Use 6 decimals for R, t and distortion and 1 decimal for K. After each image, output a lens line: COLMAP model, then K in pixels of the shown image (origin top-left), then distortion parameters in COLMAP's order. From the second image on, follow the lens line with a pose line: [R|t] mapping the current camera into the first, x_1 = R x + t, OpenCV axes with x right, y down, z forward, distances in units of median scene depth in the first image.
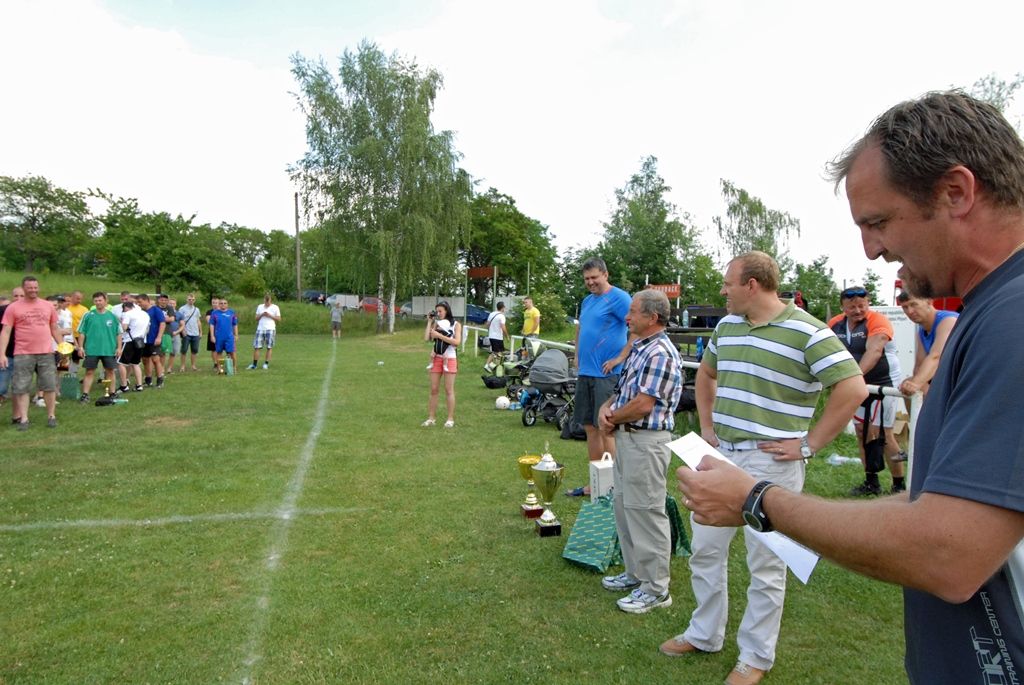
lens RADIAL K [[652.5, 0, 512.0], [0, 652.5, 342.5], [0, 0, 1]] dist [0.004305, 0.000158]
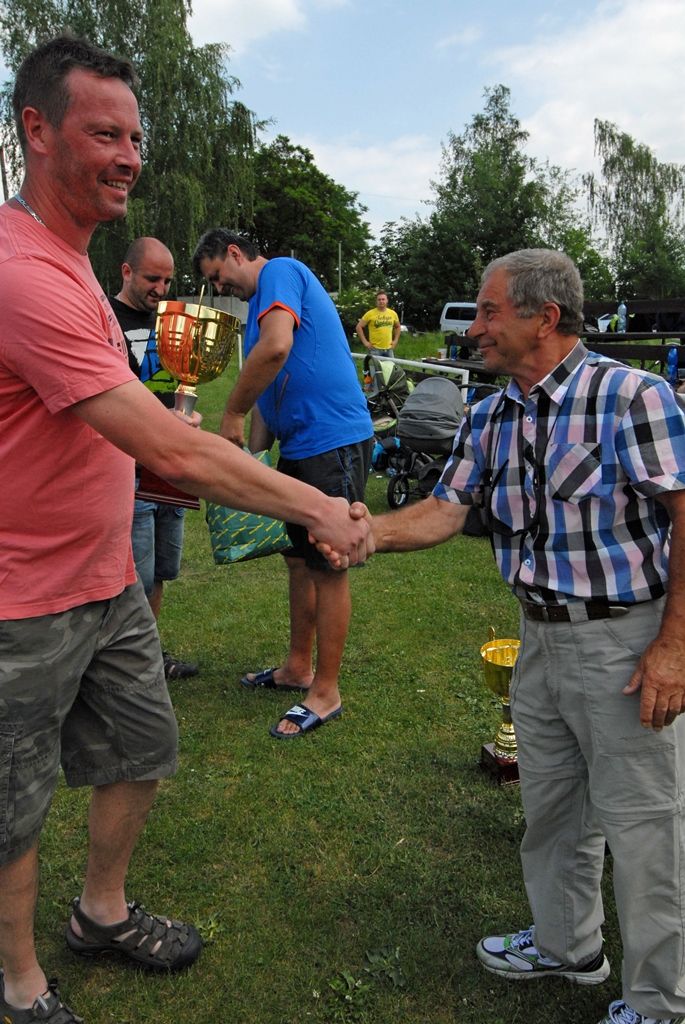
lens RADIAL K [[818.5, 0, 342.5], [0, 818.5, 512.0], [0, 0, 1]] dist [-0.001599, 0.002328]
pose [[0.998695, -0.033312, 0.038725, -0.012445], [0.025485, 0.981946, 0.187435, -0.002386], [-0.044270, -0.186203, 0.981513, 0.059215]]
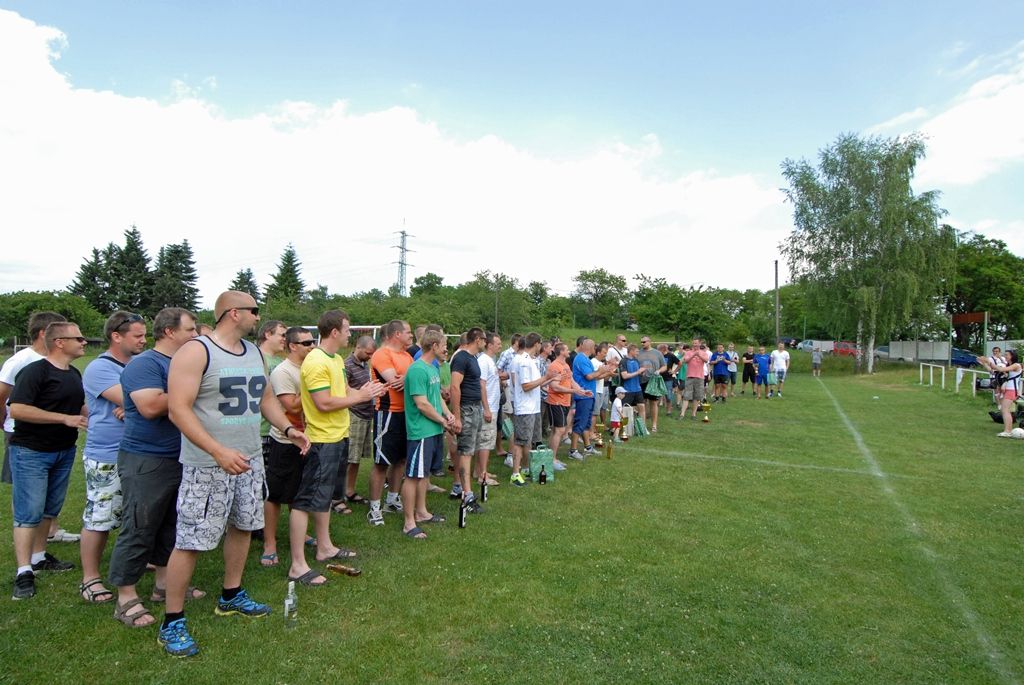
lens RADIAL K [[526.2, 0, 529.1], [0, 526.2, 344.7], [0, 0, 1]] dist [0.038780, -0.046778]
pose [[0.749523, -0.008901, -0.661919, -0.013009], [-0.033619, 0.998108, -0.051489, 0.002588], [0.661124, 0.060845, 0.747805, -0.088574]]
